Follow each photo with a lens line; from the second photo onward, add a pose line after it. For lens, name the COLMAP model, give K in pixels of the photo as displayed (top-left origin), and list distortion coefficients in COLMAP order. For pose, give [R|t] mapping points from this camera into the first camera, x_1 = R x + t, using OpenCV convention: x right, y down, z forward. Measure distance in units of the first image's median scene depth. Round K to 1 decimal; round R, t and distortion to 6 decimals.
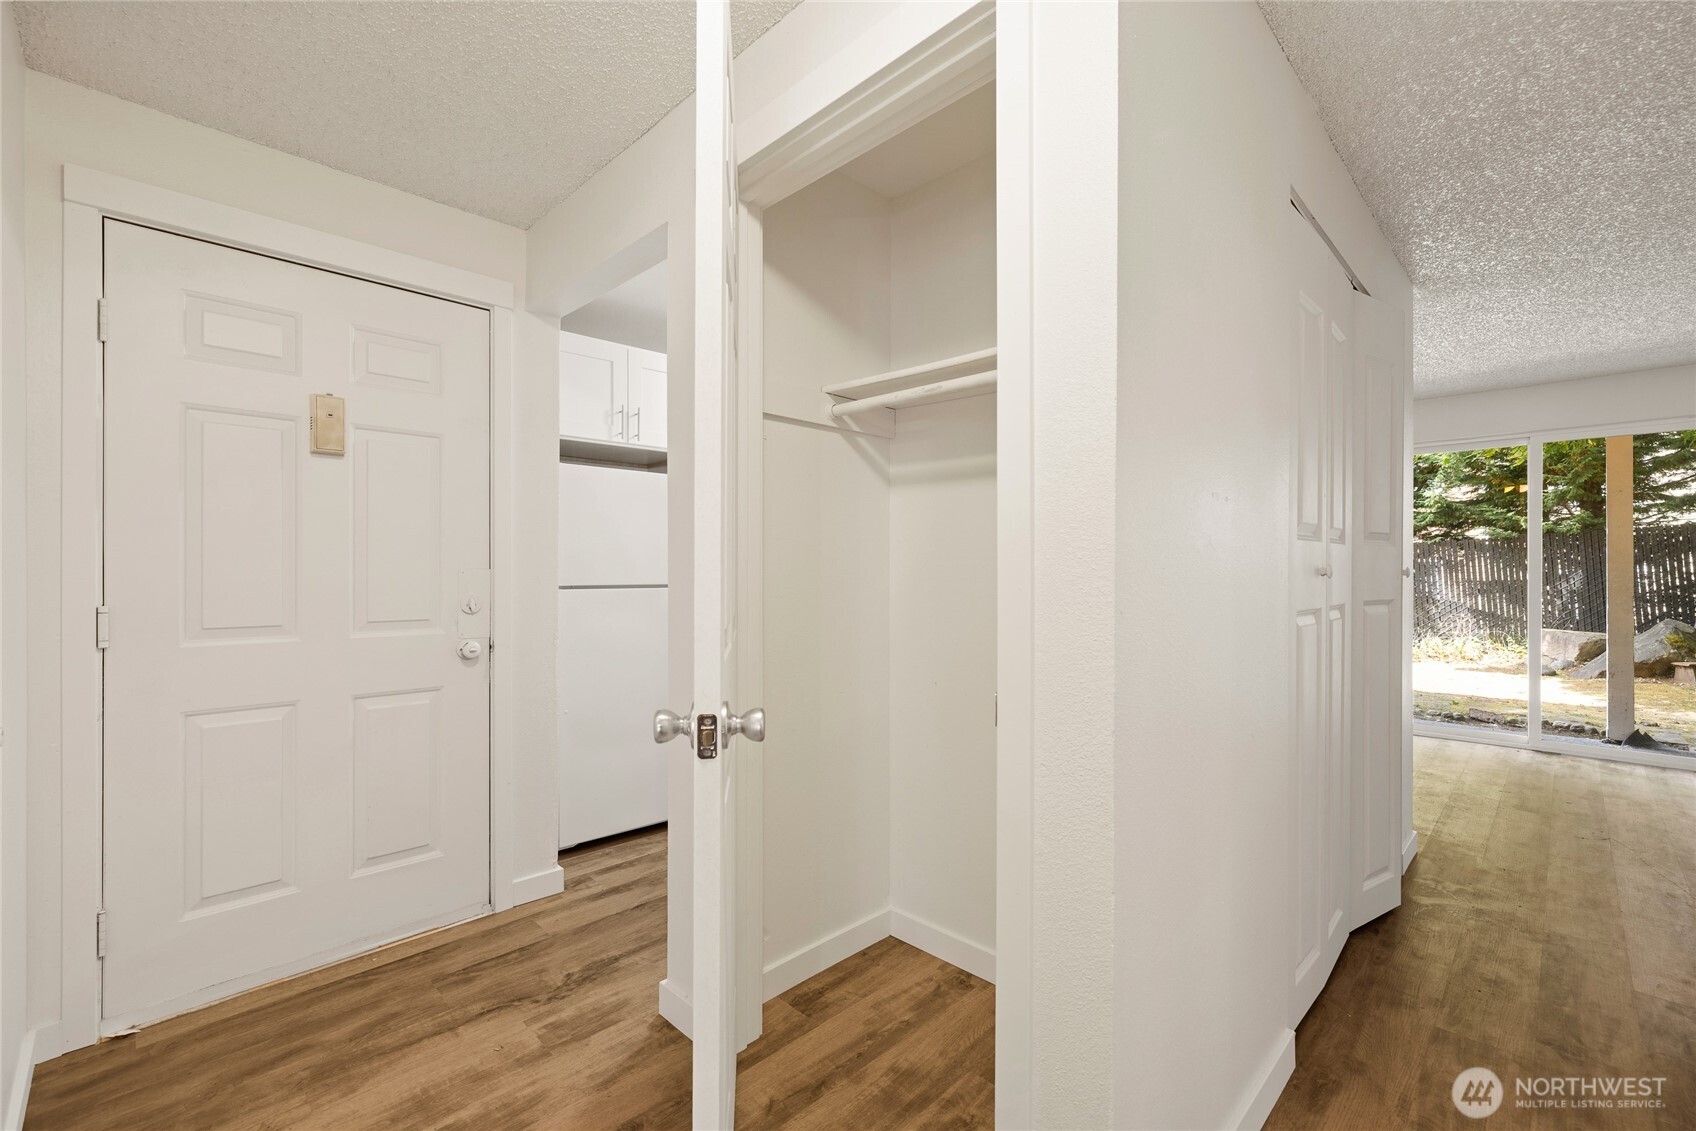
lens RADIAL K [[712.5, 0, 849.2], [0, 712.5, 566.5], [0, 0, 1]] dist [0.002140, 0.000700]
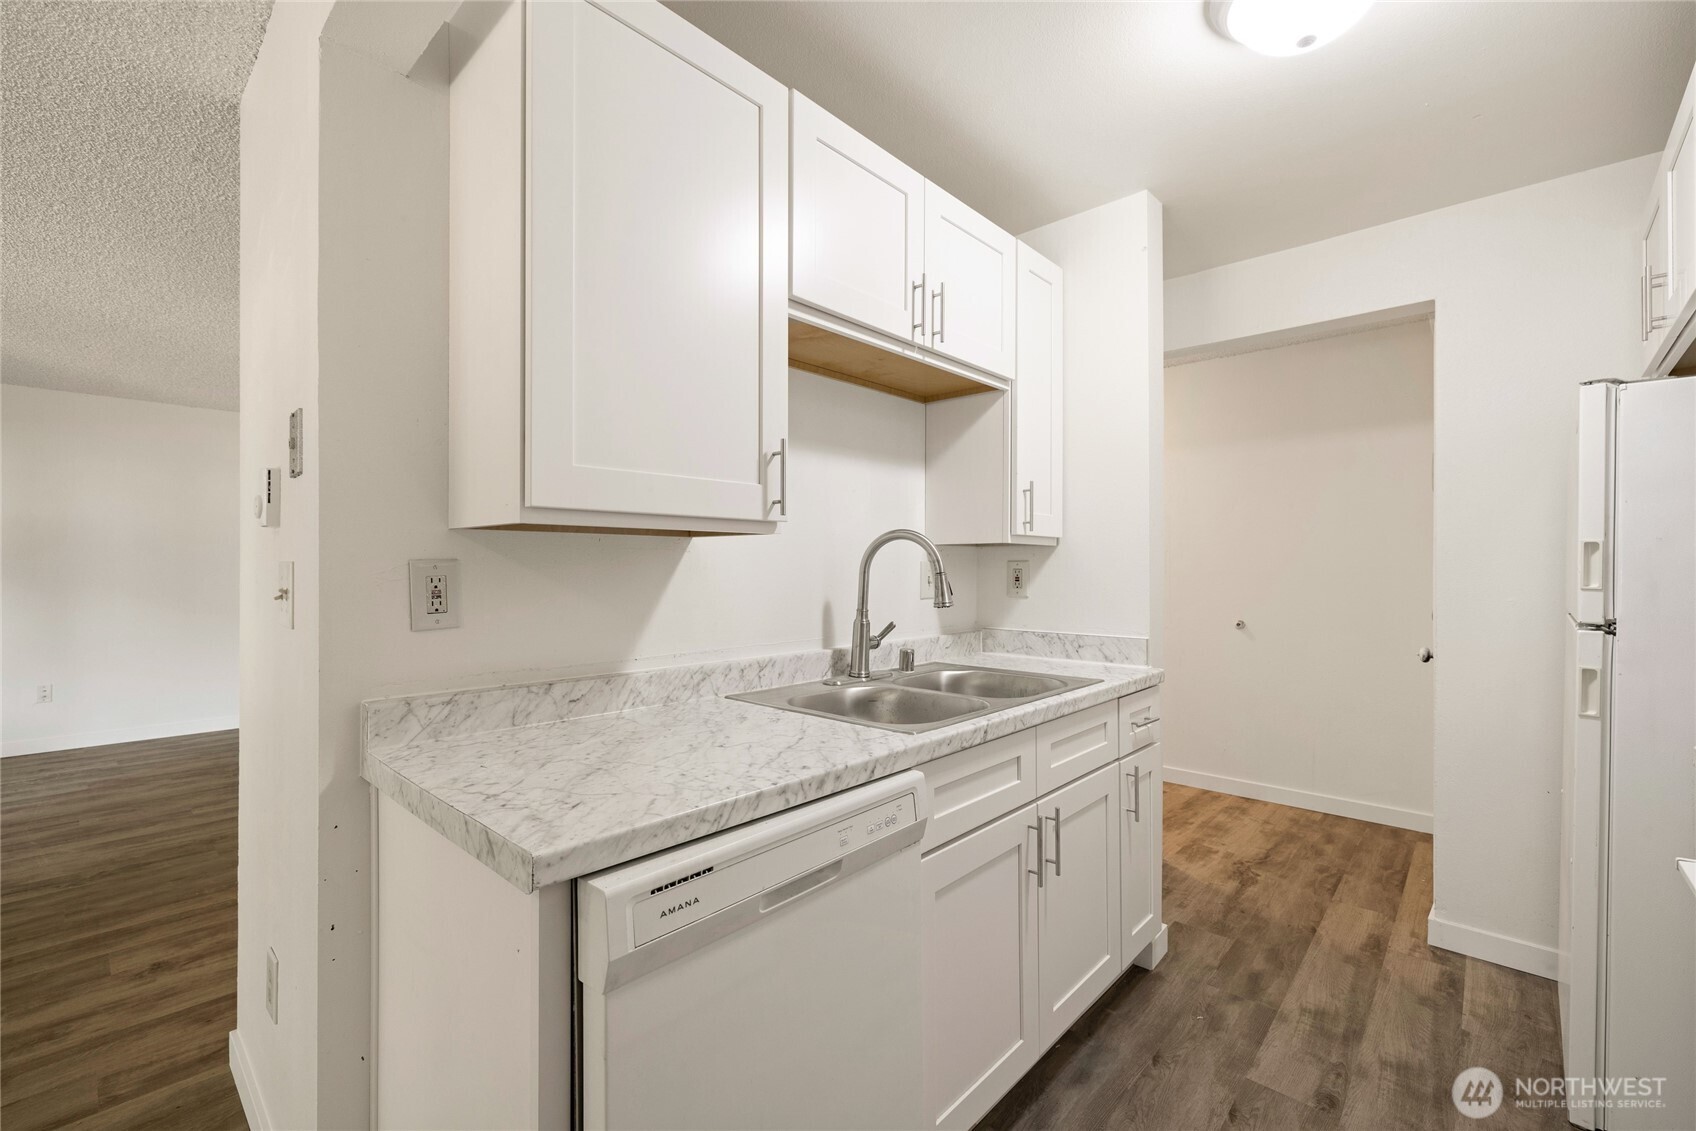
lens RADIAL K [[712.5, 0, 835.8], [0, 712.5, 561.1], [0, 0, 1]] dist [0.002140, 0.000700]
pose [[-0.999405, -0.003833, -0.034275, 0.095158], [-0.003539, 0.999957, -0.008616, -0.003203], [0.034306, -0.008489, -0.999375, 0.479158]]
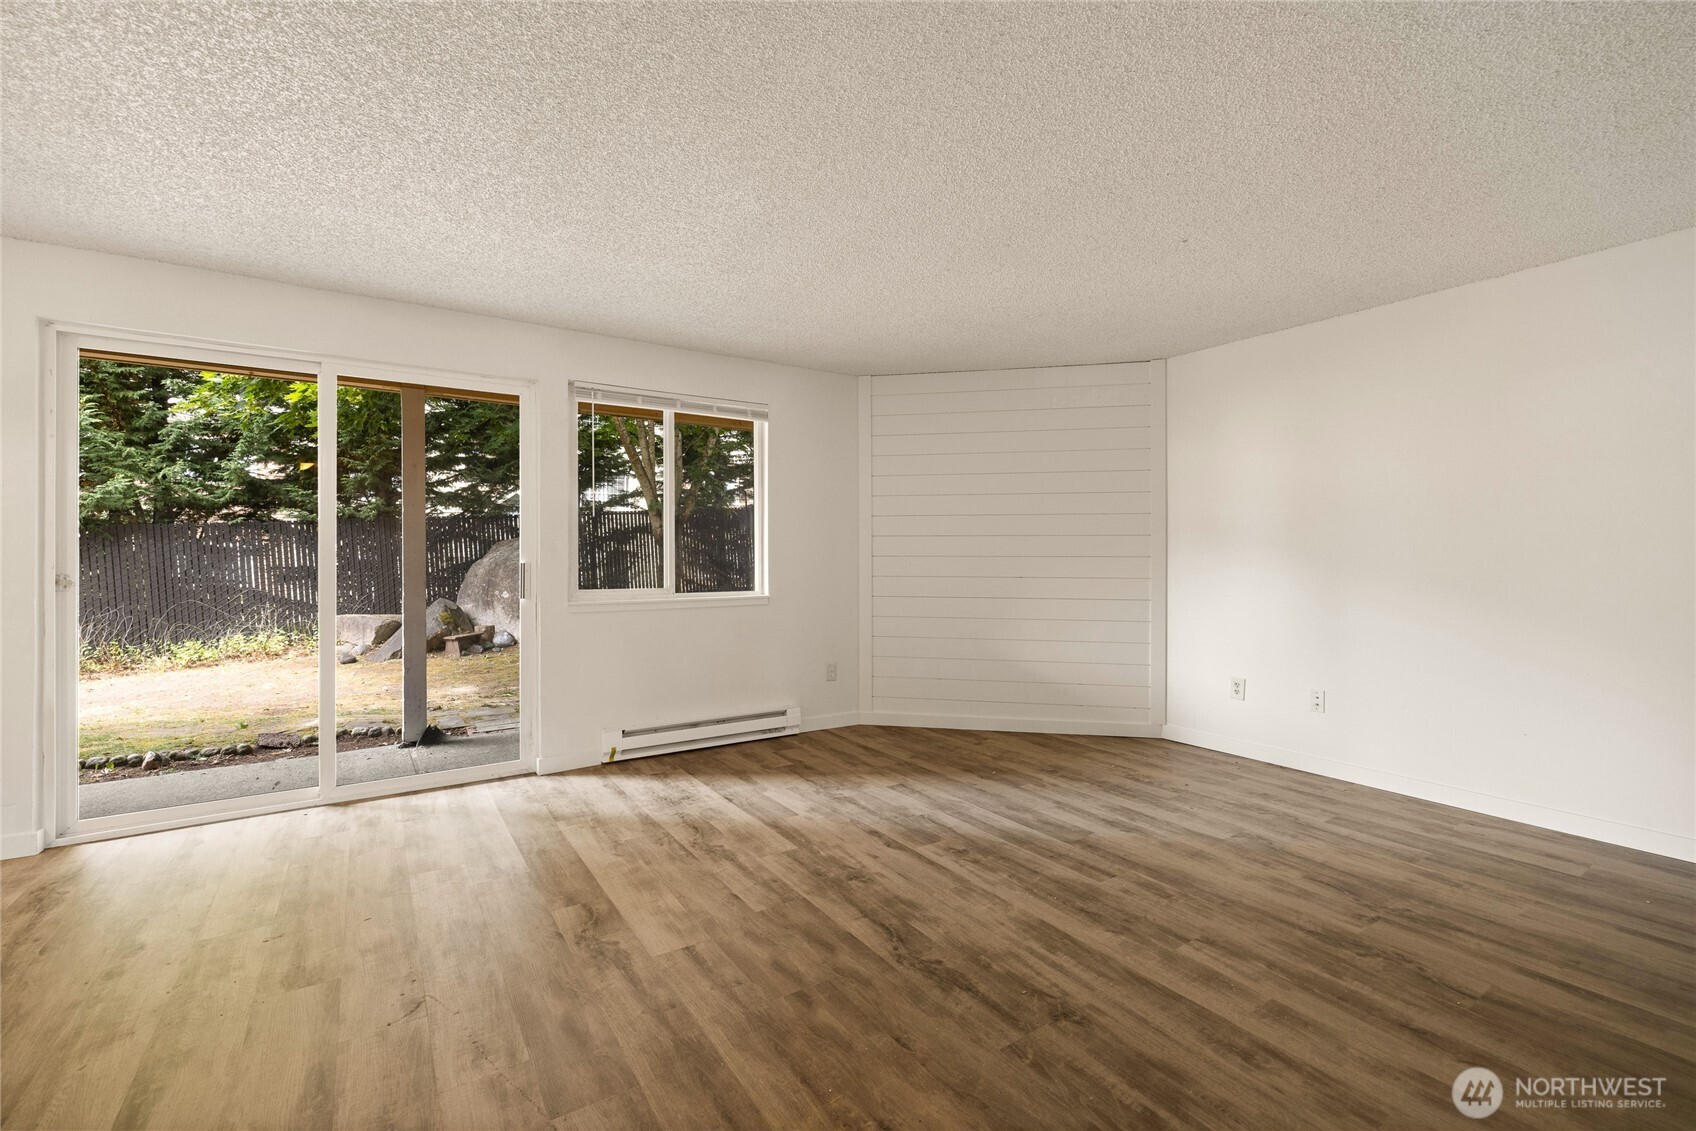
lens RADIAL K [[712.5, 0, 825.4], [0, 712.5, 556.6], [0, 0, 1]] dist [0.002140, 0.000700]
pose [[0.208725, -0.002280, 0.977972, 0.173794], [-0.001115, 0.999996, 0.002569, 0.004459], [-0.977974, -0.001627, 0.208722, 0.173063]]
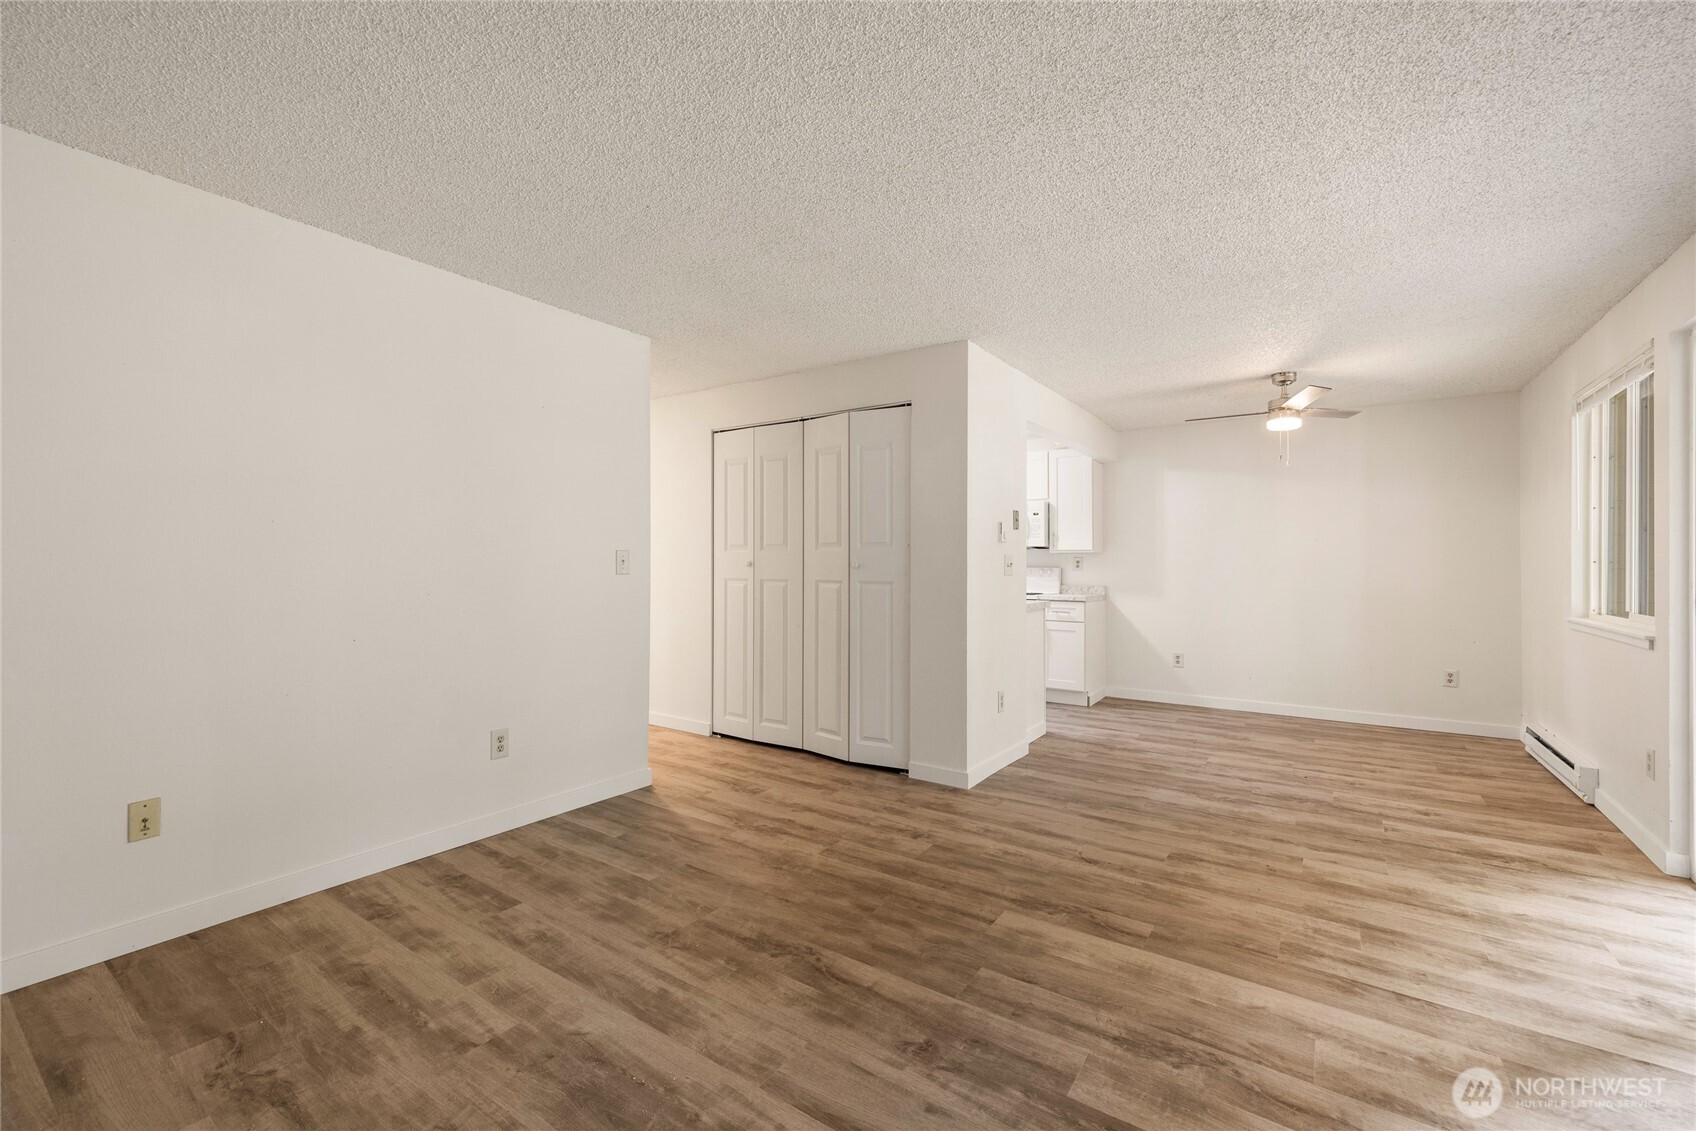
lens RADIAL K [[712.5, 0, 829.5], [0, 712.5, 553.7], [0, 0, 1]] dist [0.002140, 0.000700]
pose [[0.173031, -0.014302, -0.984813, 0.591226], [-0.002663, 0.999884, -0.014989, 0.002374], [0.984913, 0.005216, 0.172973, 0.162397]]
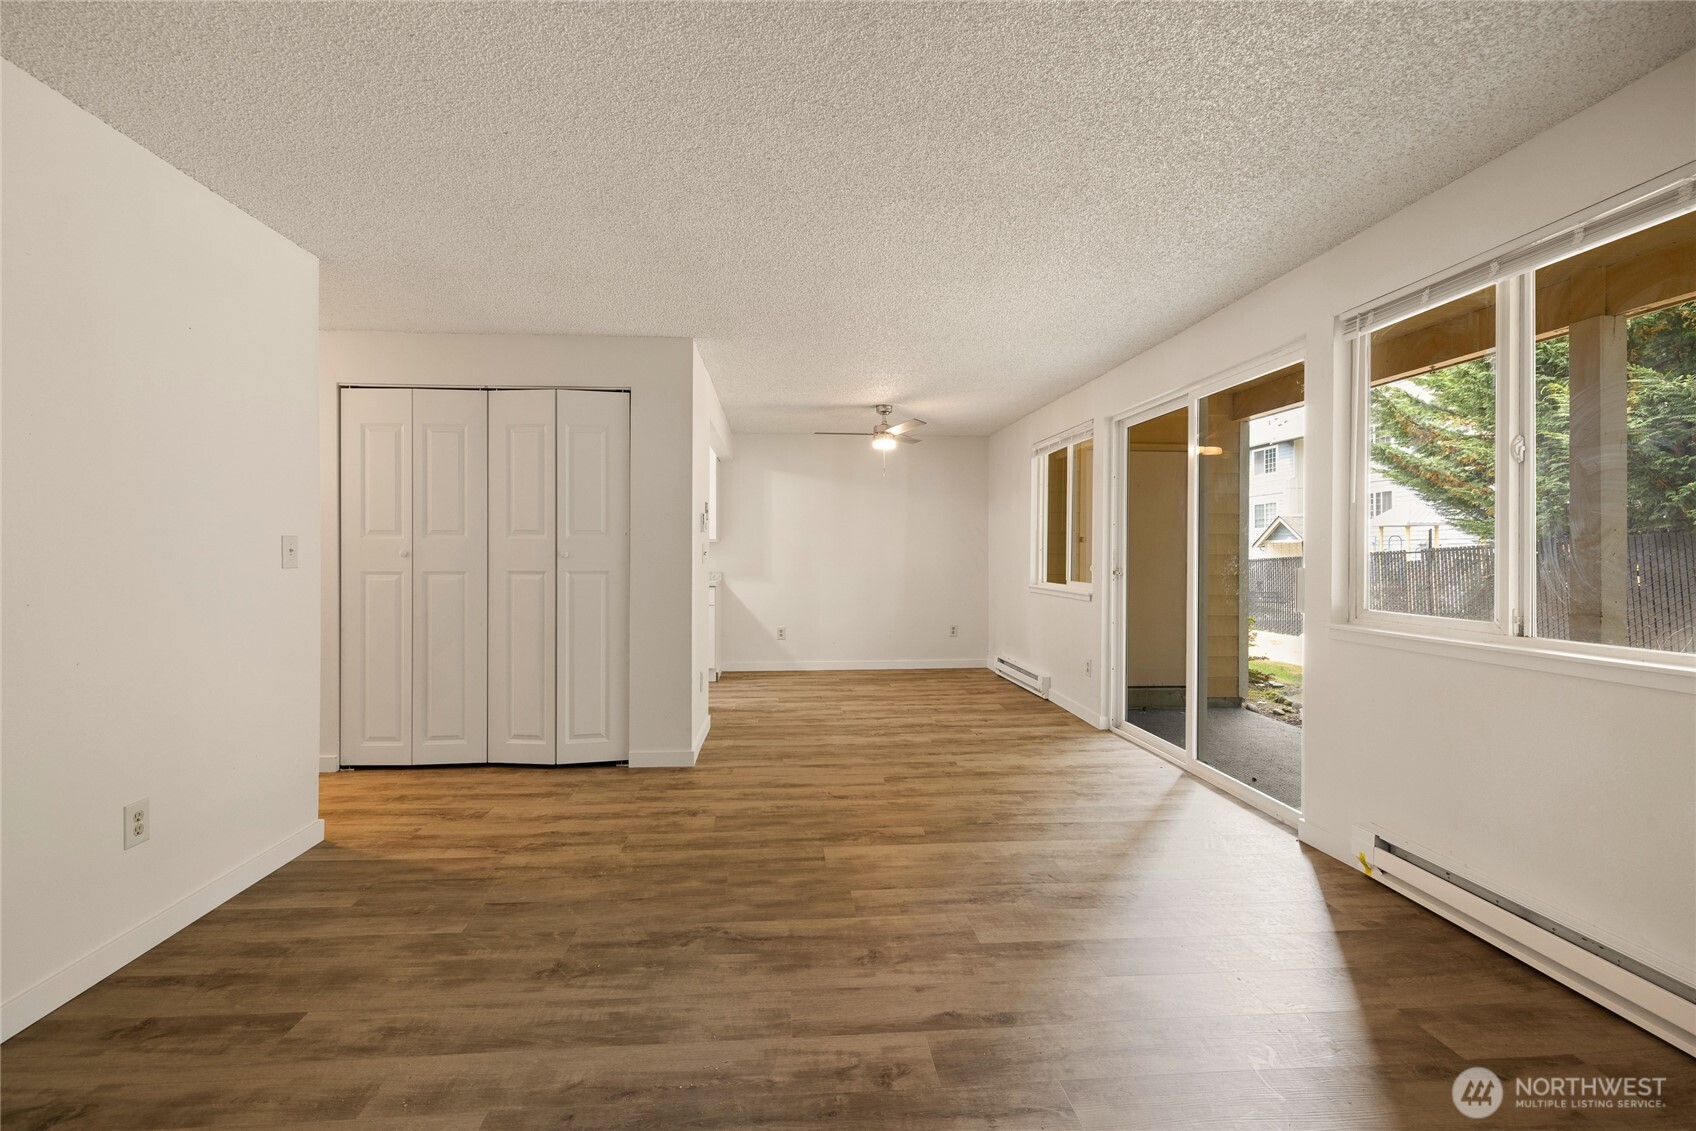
lens RADIAL K [[712.5, 0, 830.3], [0, 712.5, 553.9], [0, 0, 1]] dist [0.002140, 0.000700]
pose [[0.757153, -0.000331, -0.653238, 0.549371], [0.001506, 0.999998, 0.001238, 0.002169], [0.653236, -0.001922, 0.757152, 0.050808]]
